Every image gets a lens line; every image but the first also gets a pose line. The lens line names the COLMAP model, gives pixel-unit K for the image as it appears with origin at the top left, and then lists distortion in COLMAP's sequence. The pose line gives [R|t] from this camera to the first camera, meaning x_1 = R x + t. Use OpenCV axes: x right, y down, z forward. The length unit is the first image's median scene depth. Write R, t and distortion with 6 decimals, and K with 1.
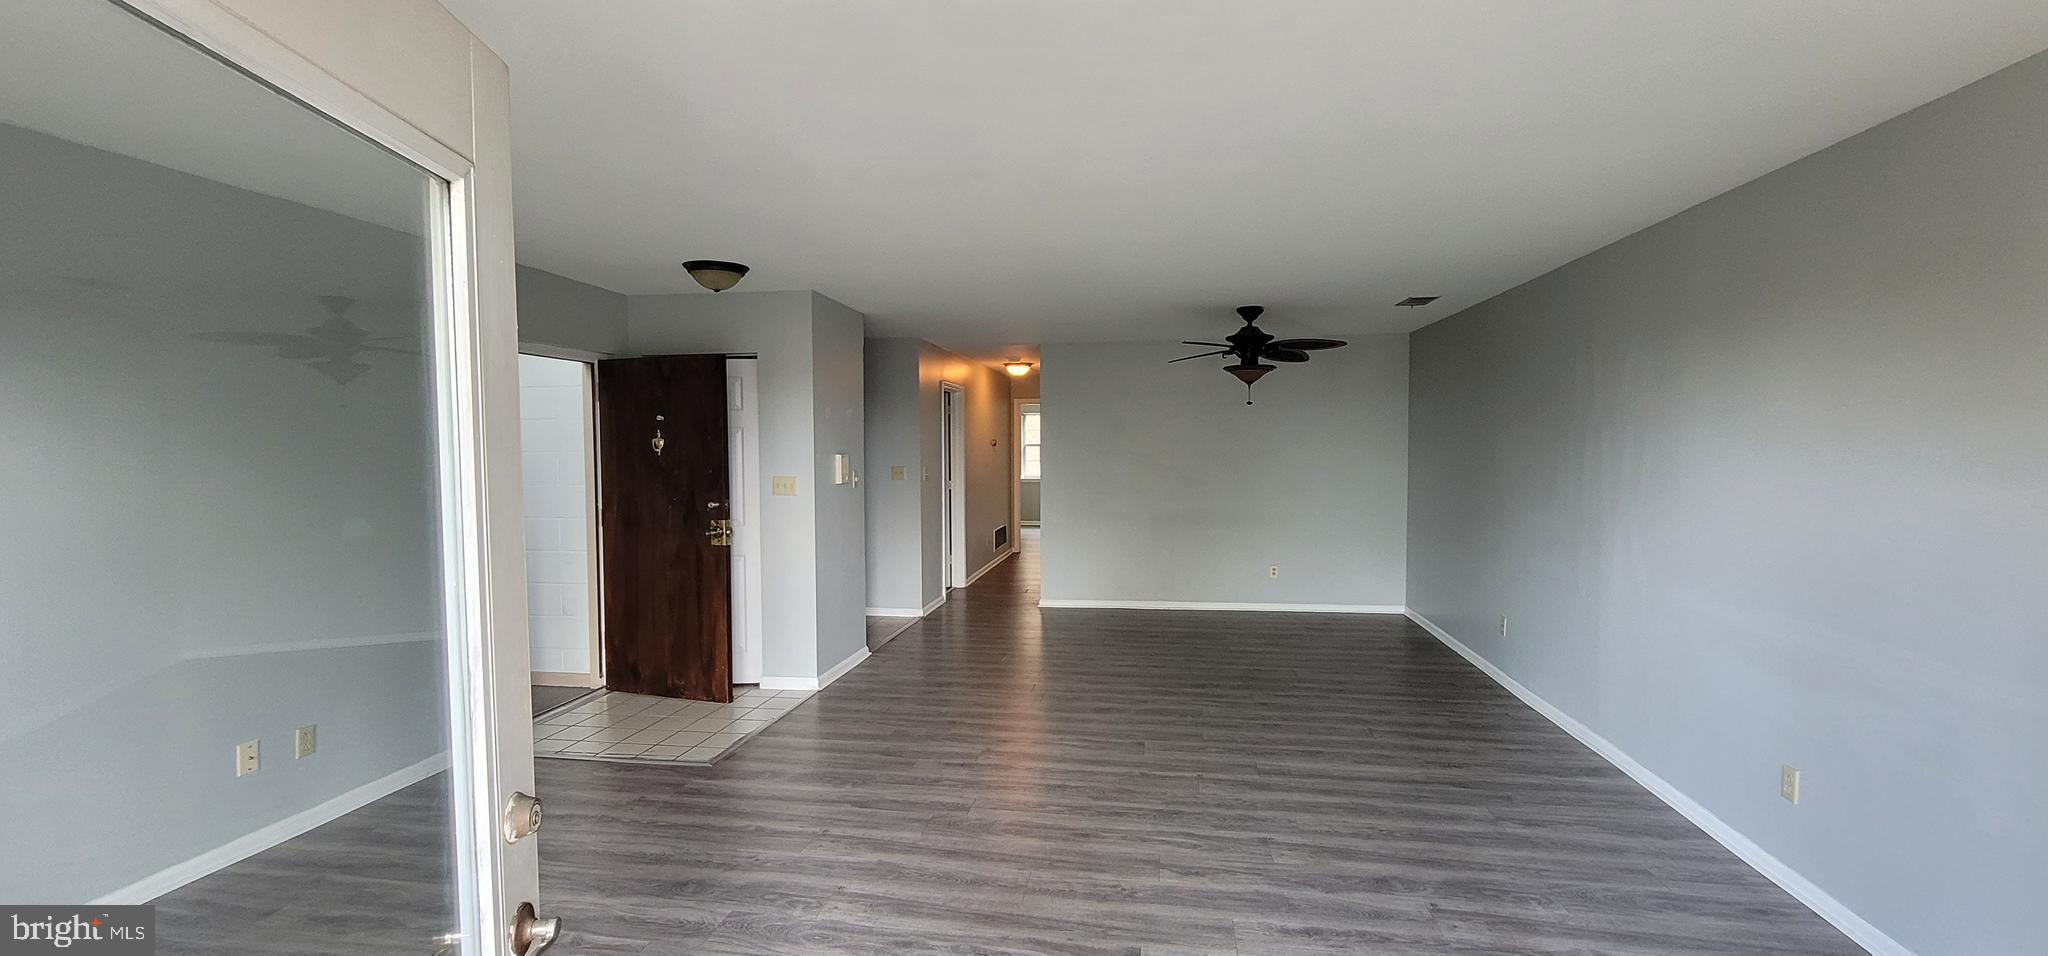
lens RADIAL K [[840.7, 0, 1032.3], [0, 840.7, 479.5], [0, 0, 1]] dist [-0.000269, 0.000001]
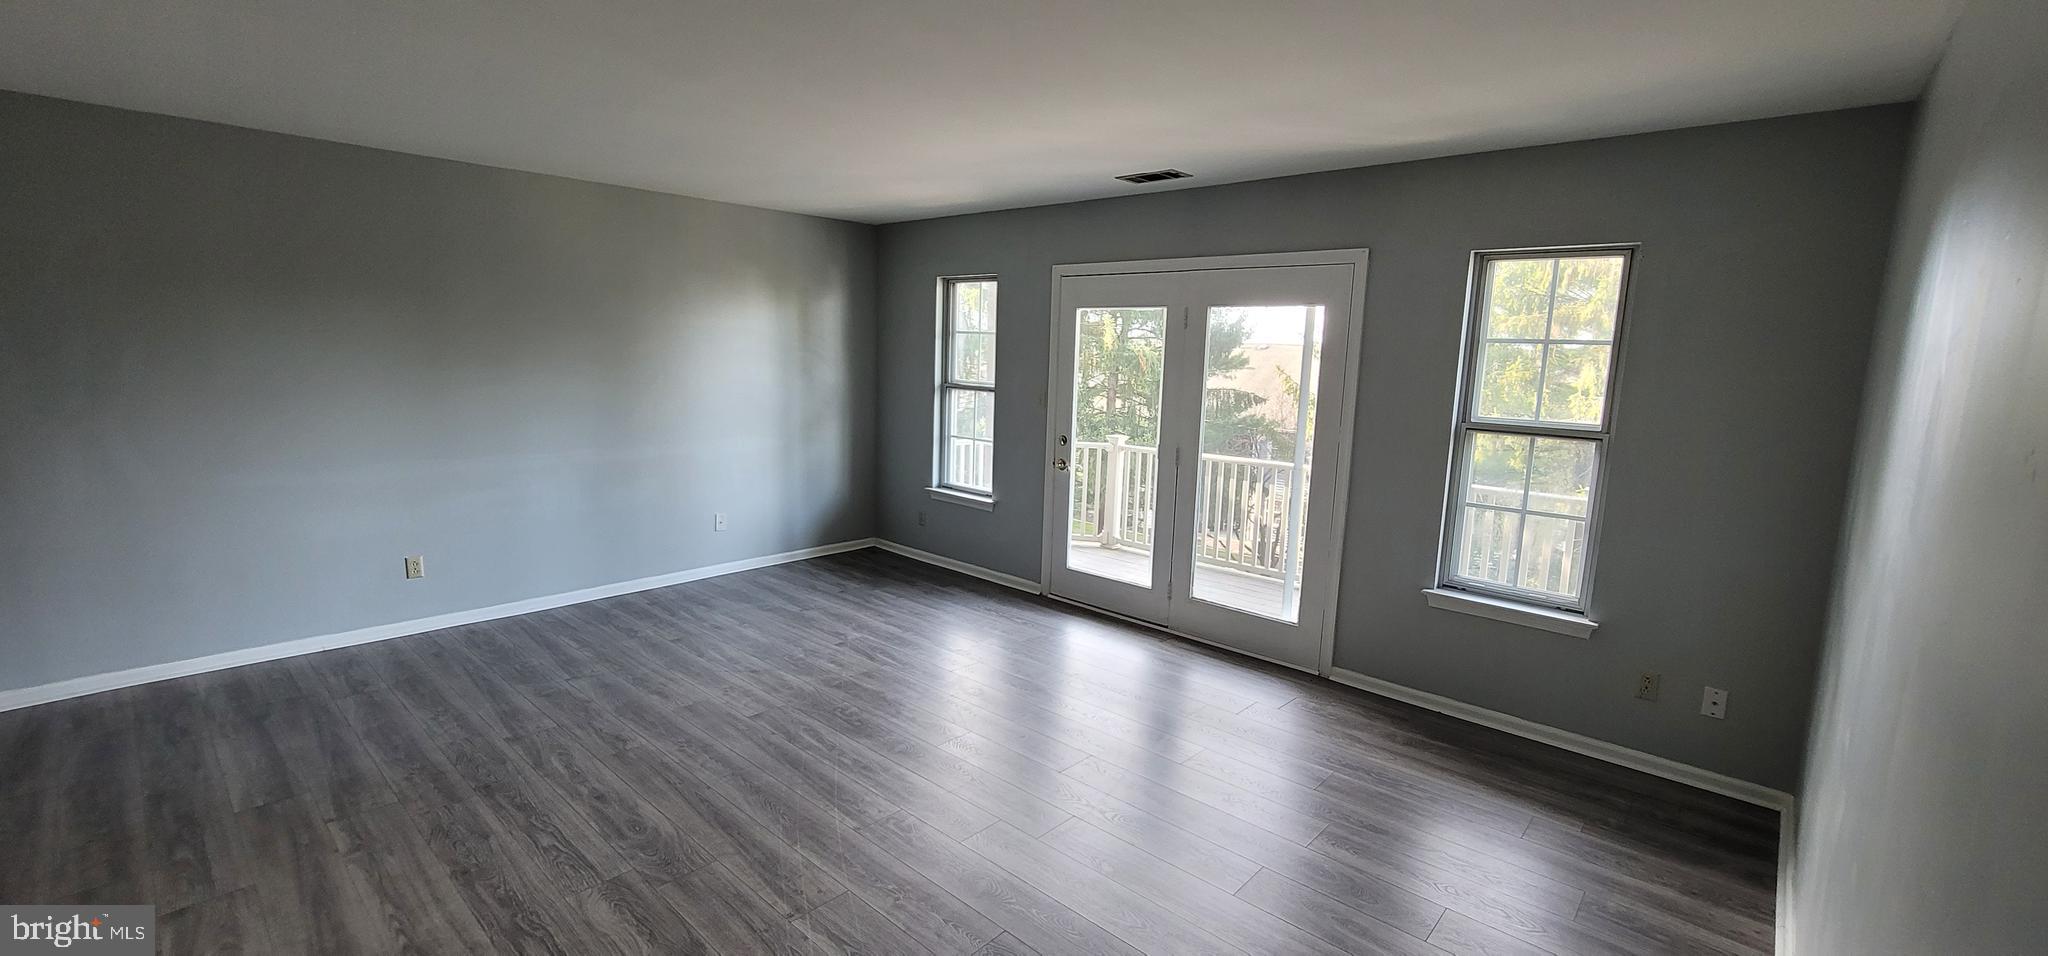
lens RADIAL K [[840.7, 0, 1032.3], [0, 840.7, 479.5], [0, 0, 1]] dist [-0.000269, 0.000001]
pose [[-0.837626, -0.102082, 0.536620, -0.754832], [0.000229, 0.982317, 0.187226, -0.076851], [-0.546244, 0.156948, -0.822791, 1.402232]]
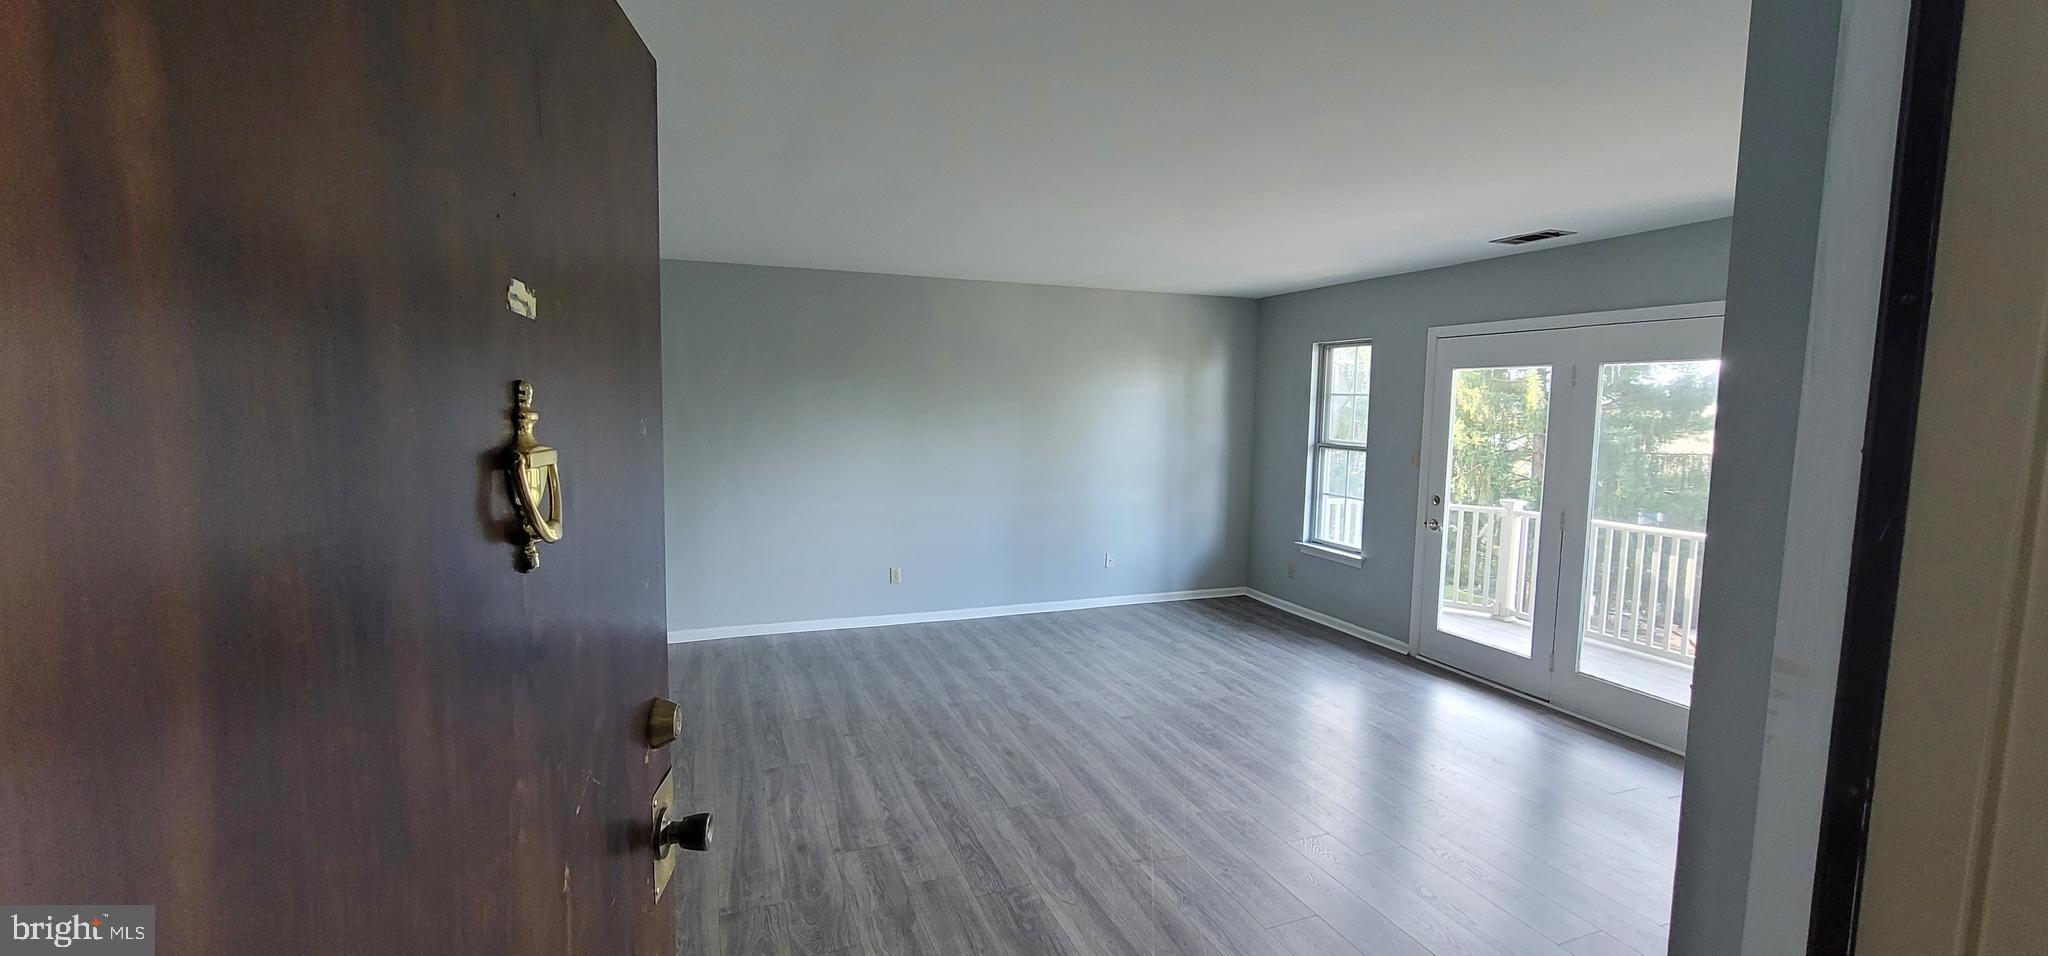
lens RADIAL K [[840.7, 0, 1032.3], [0, 840.7, 479.5], [0, 0, 1]] dist [-0.000269, 0.000001]
pose [[-0.508741, -0.080443, 0.857153, -0.914089], [0.027235, 0.993623, 0.109415, -0.084954], [-0.860489, 0.079009, -0.503306, 1.501849]]
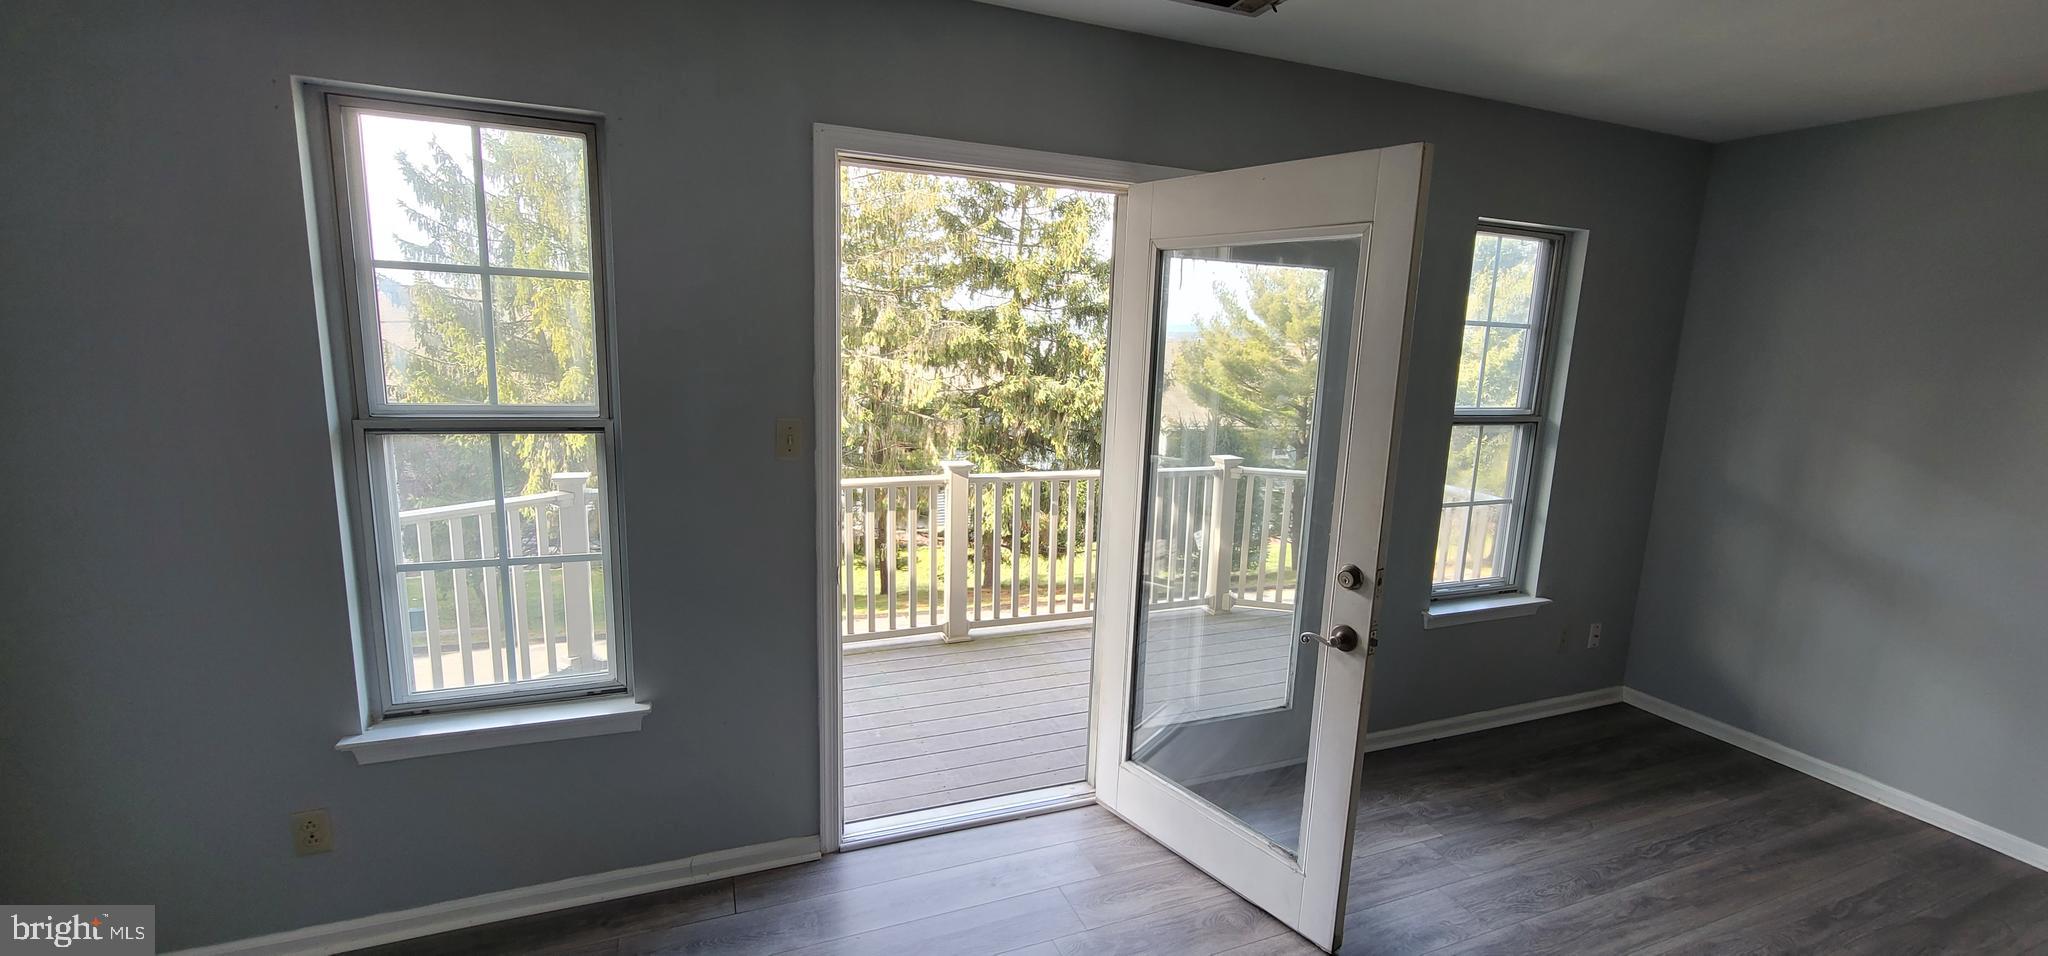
lens RADIAL K [[840.7, 0, 1032.3], [0, 840.7, 479.5], [0, 0, 1]] dist [-0.000269, 0.000001]
pose [[-0.857966, 0.066127, -0.509433, 0.320411], [-0.054976, 0.974166, 0.219040, -0.056817], [0.510757, 0.215936, -0.832166, 0.718147]]
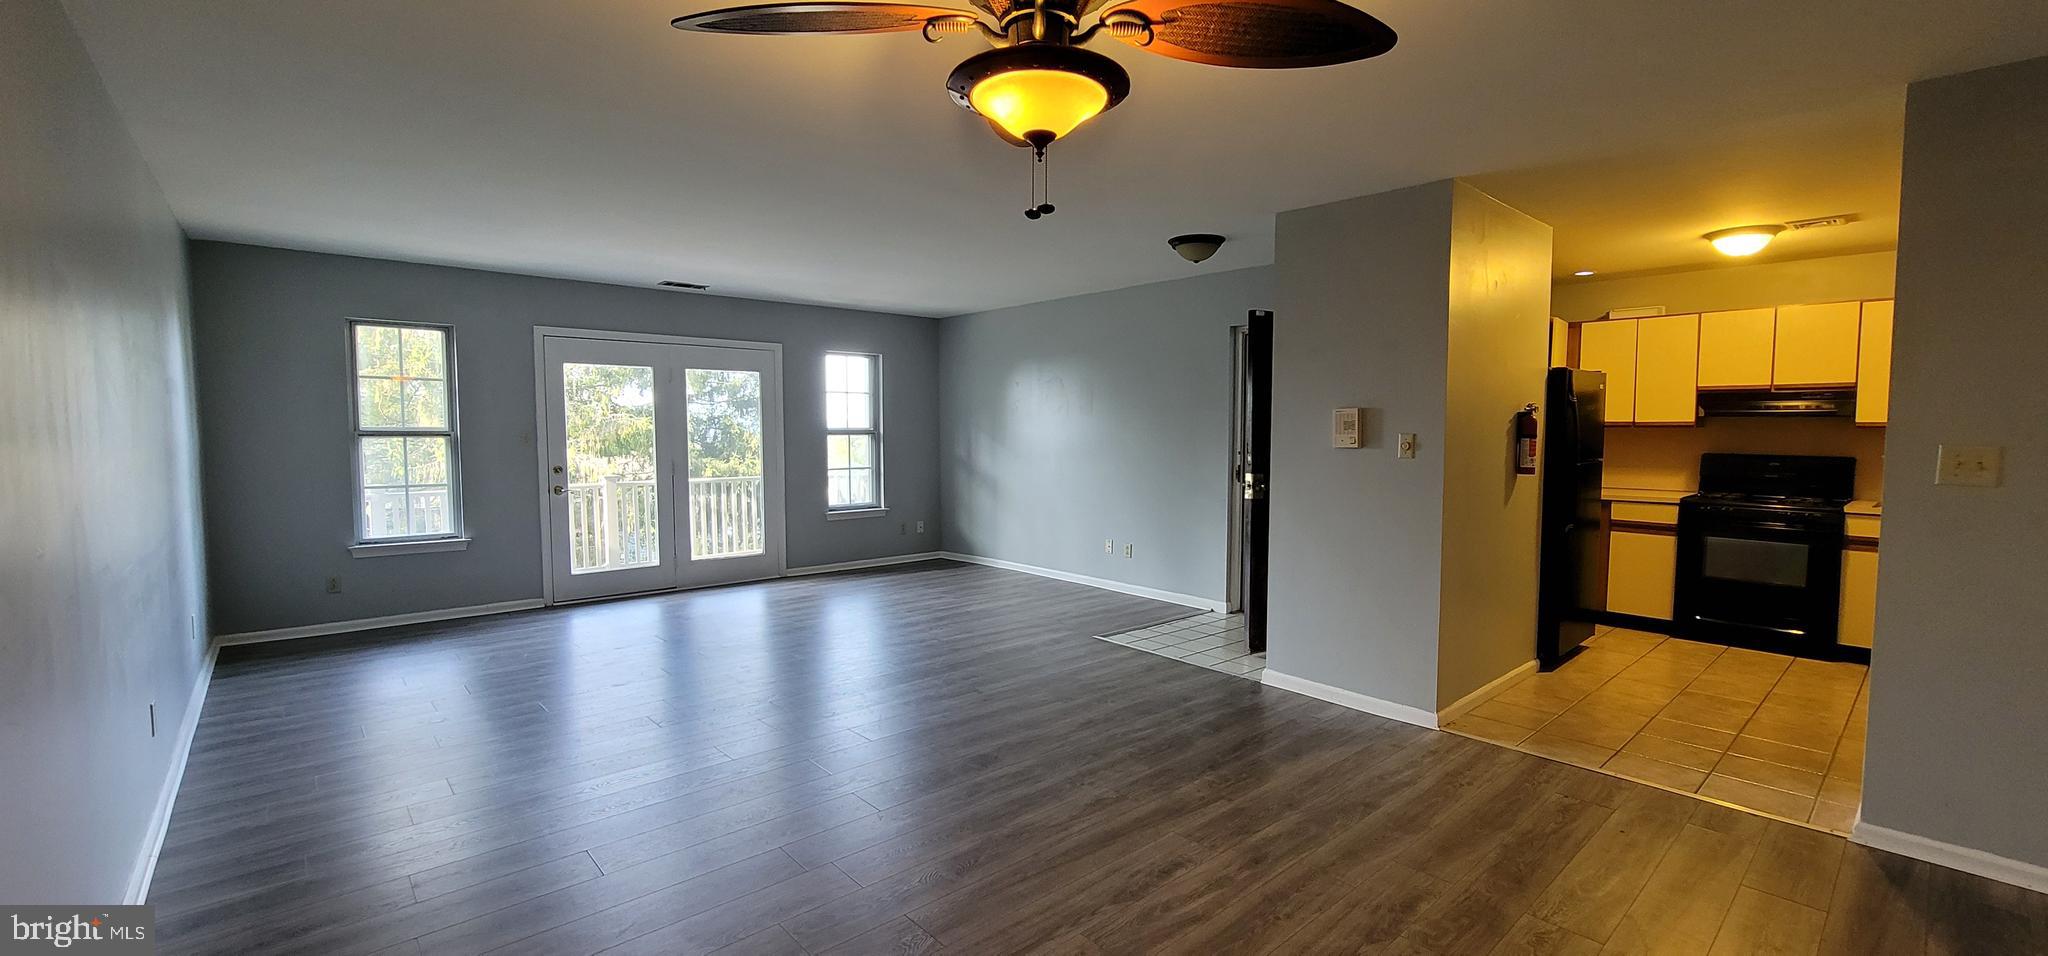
lens RADIAL K [[840.7, 0, 1032.3], [0, 840.7, 479.5], [0, 0, 1]] dist [-0.000269, 0.000001]
pose [[-0.632545, 0.055031, -0.772566, 0.889108], [-0.030361, 0.994944, 0.095730, -0.047285], [0.773928, 0.084010, -0.627677, 2.113906]]
